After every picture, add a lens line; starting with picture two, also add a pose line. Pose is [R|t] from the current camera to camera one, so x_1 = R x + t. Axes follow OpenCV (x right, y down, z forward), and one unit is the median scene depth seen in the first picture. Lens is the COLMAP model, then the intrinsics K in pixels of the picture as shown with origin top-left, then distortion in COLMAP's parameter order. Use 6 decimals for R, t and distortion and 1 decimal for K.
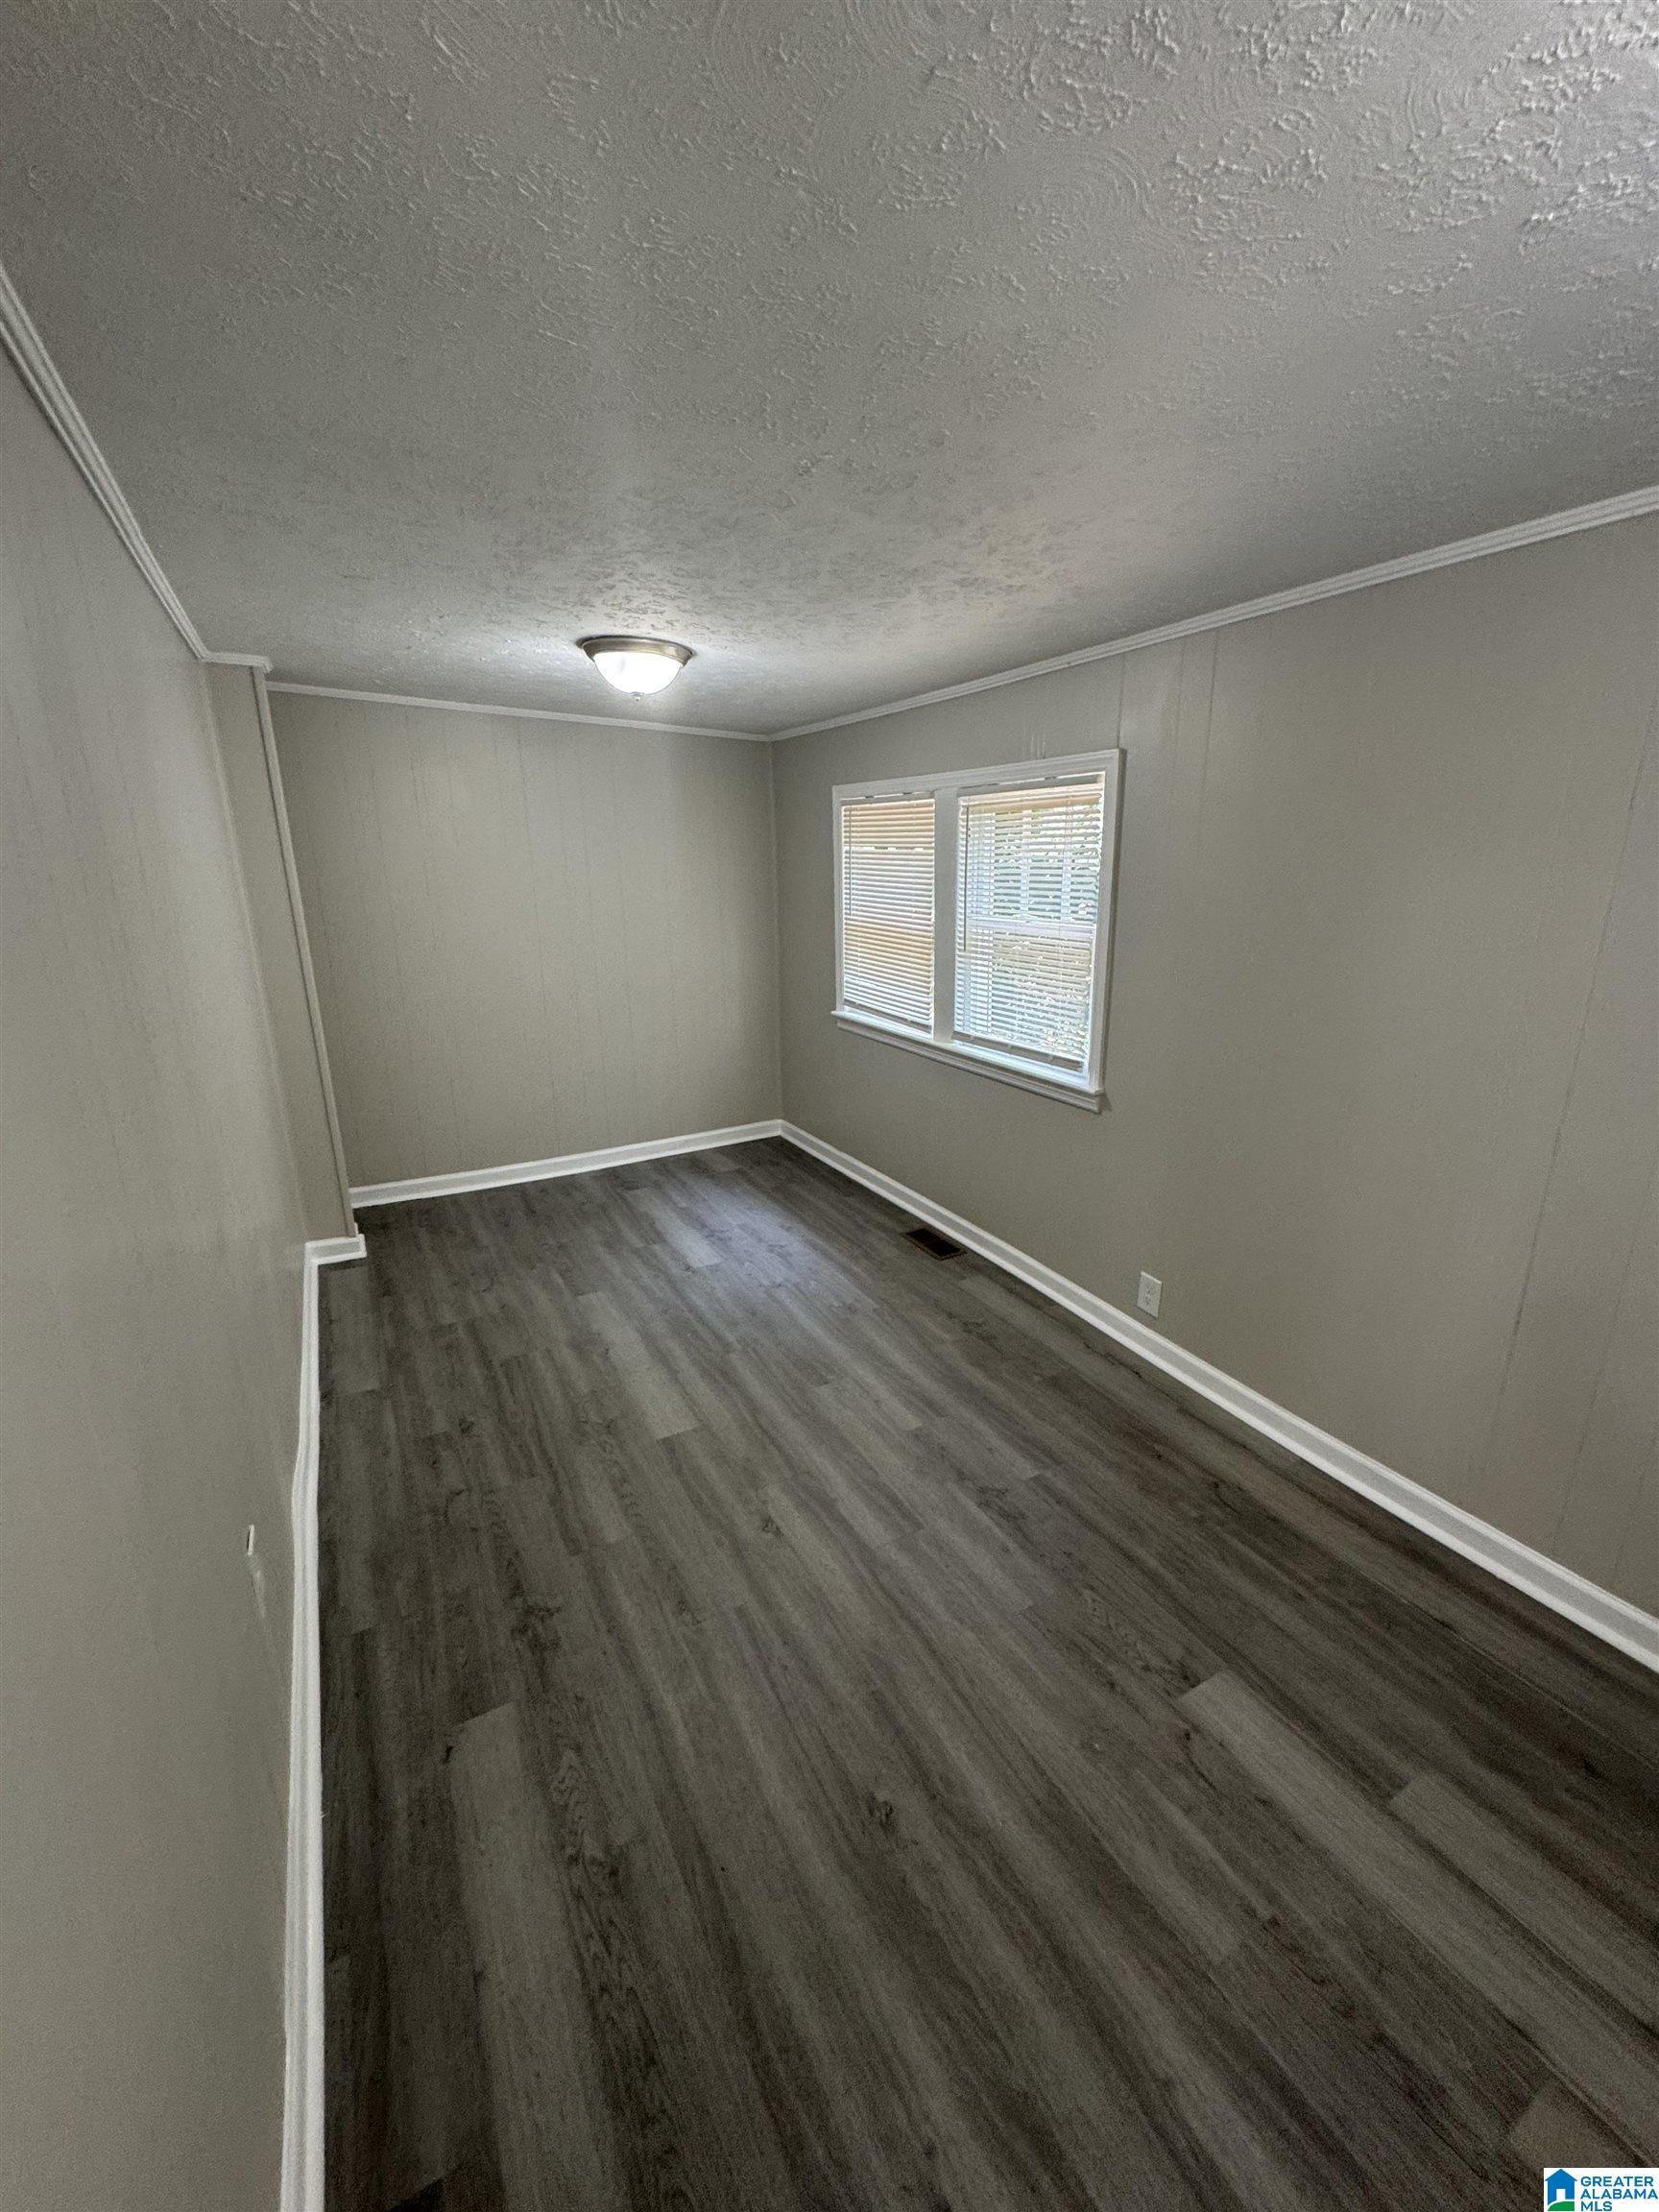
lens RADIAL K [[887.2, 0, 832.6], [0, 887.2, 1102.0], [0, 0, 1]] dist [-0.002821, 0.000778]
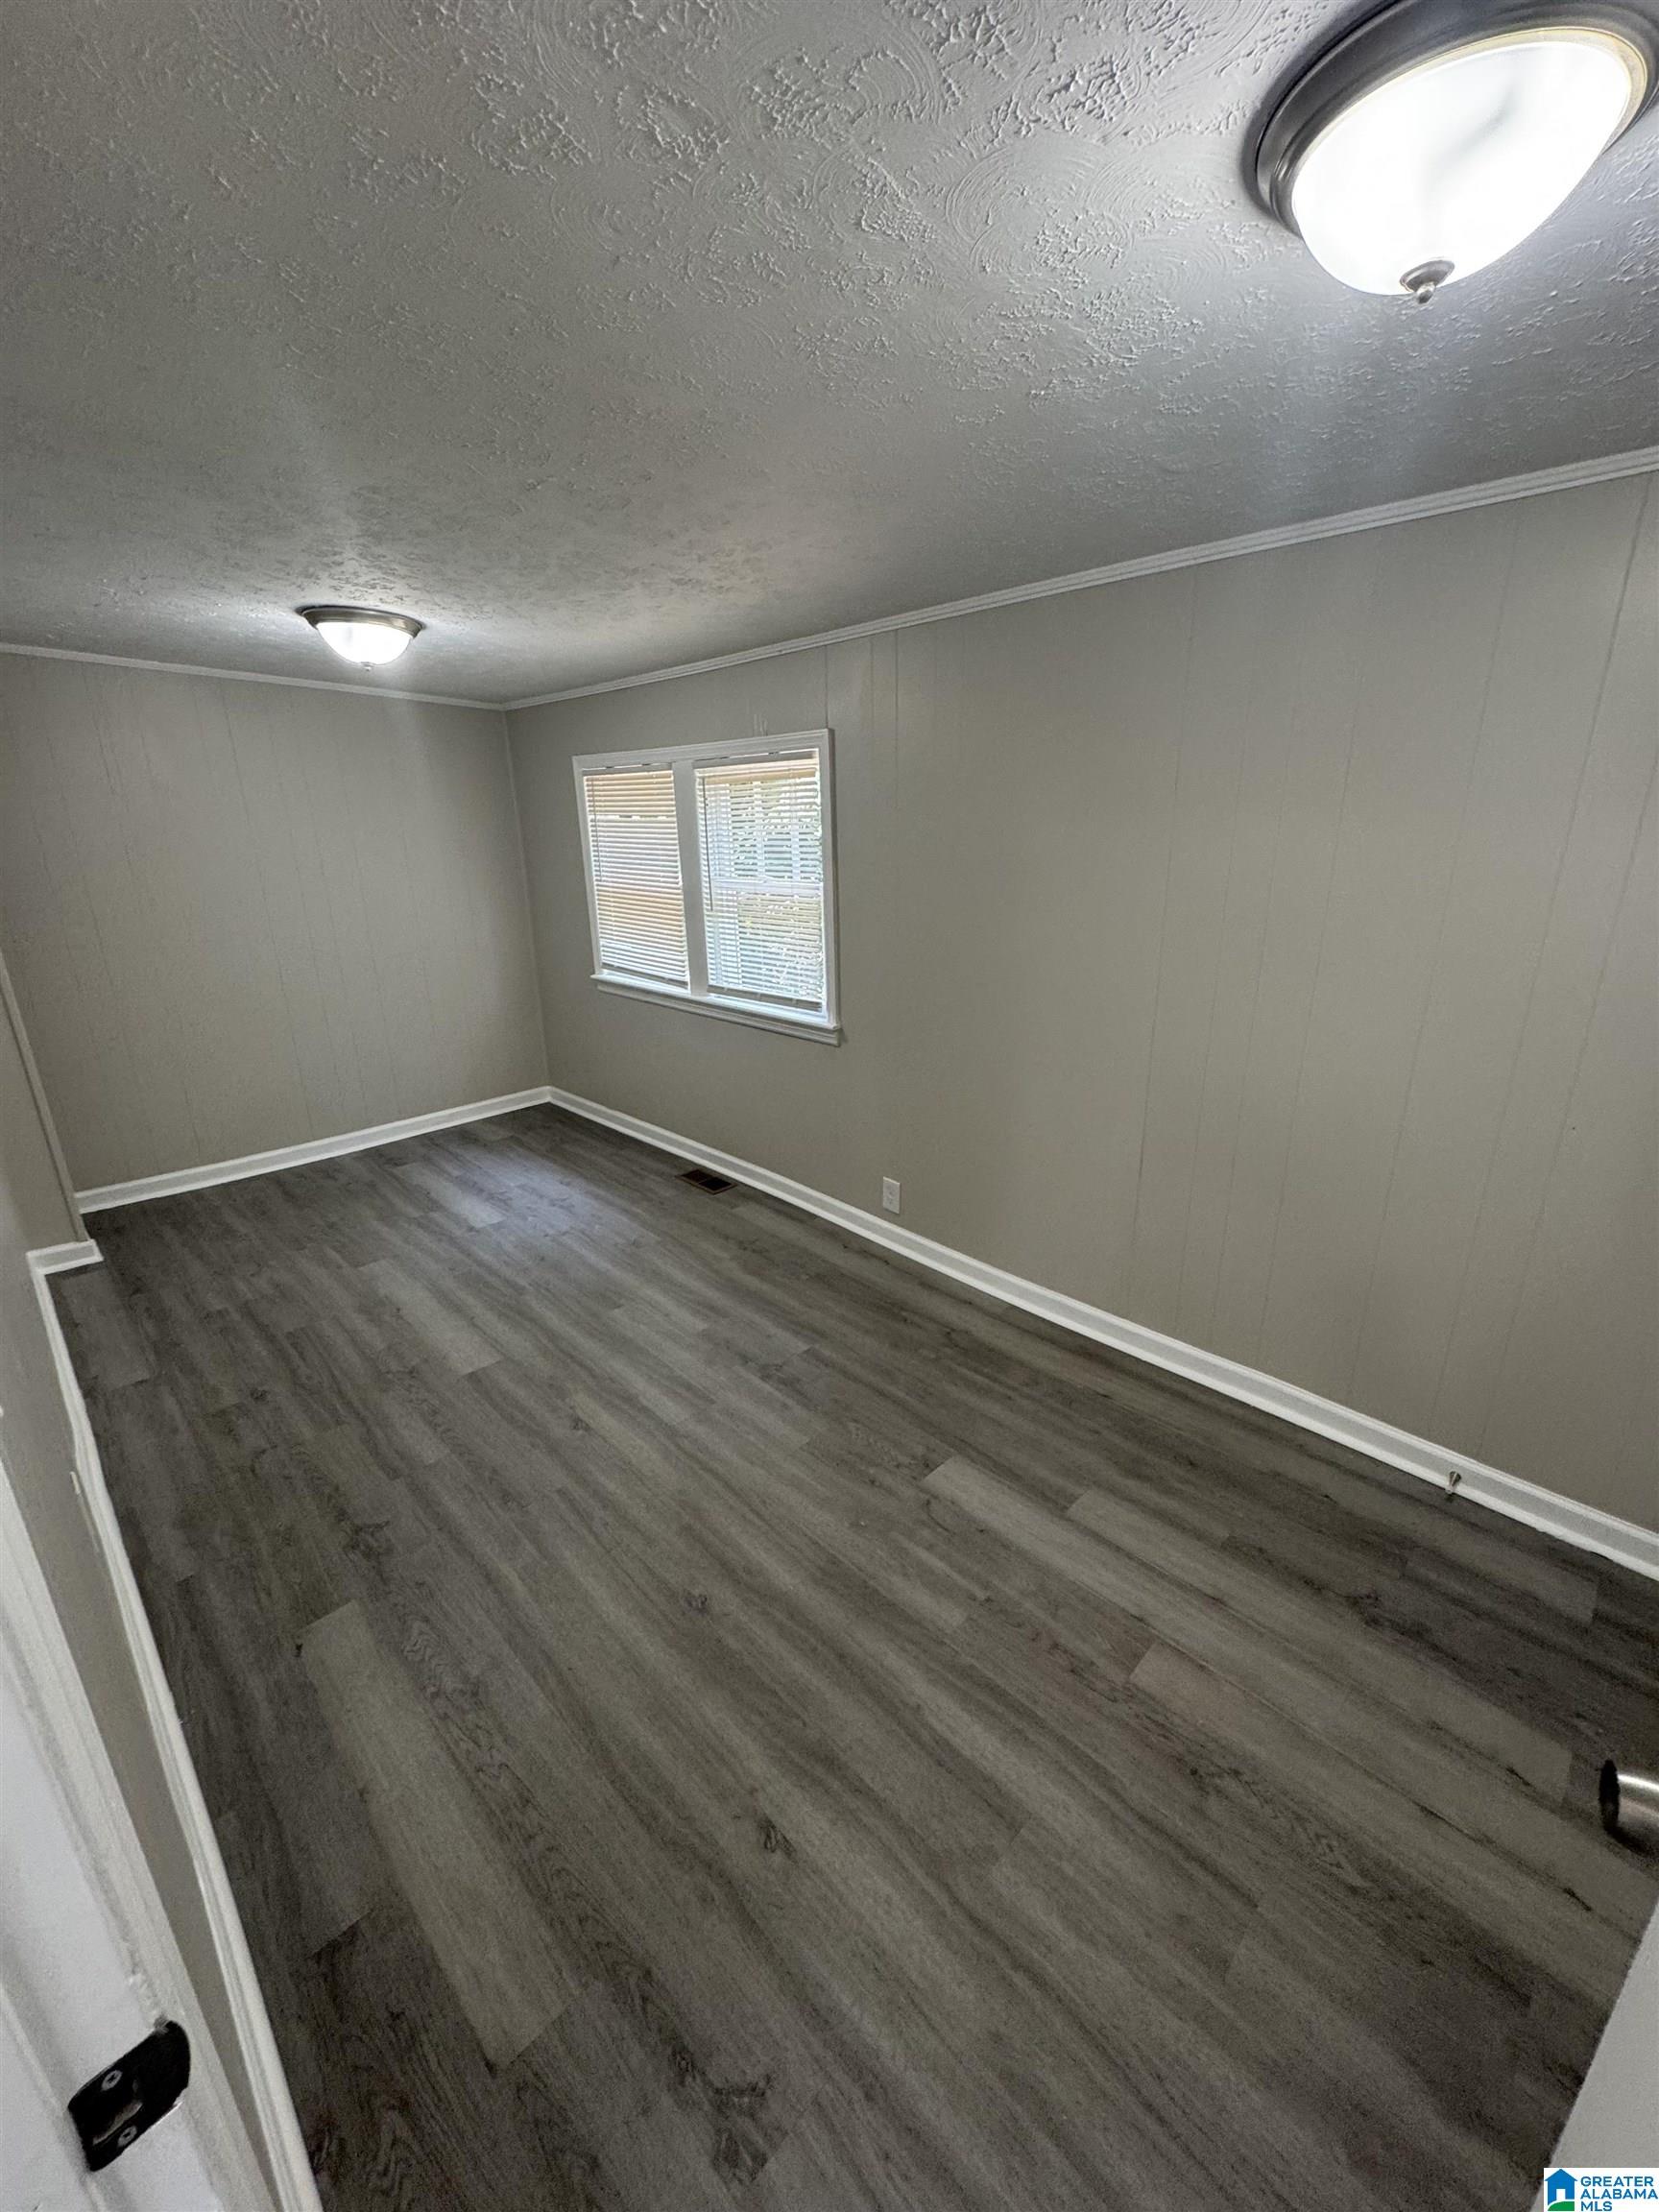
lens RADIAL K [[887.2, 0, 835.7], [0, 887.2, 1105.5], [0, 0, 1]] dist [-0.002821, 0.000778]
pose [[0.962278, -0.088194, 0.257375, -0.012144], [0.078999, 0.995819, 0.045872, 0.049303], [-0.260345, -0.023809, 0.965222, -0.164844]]
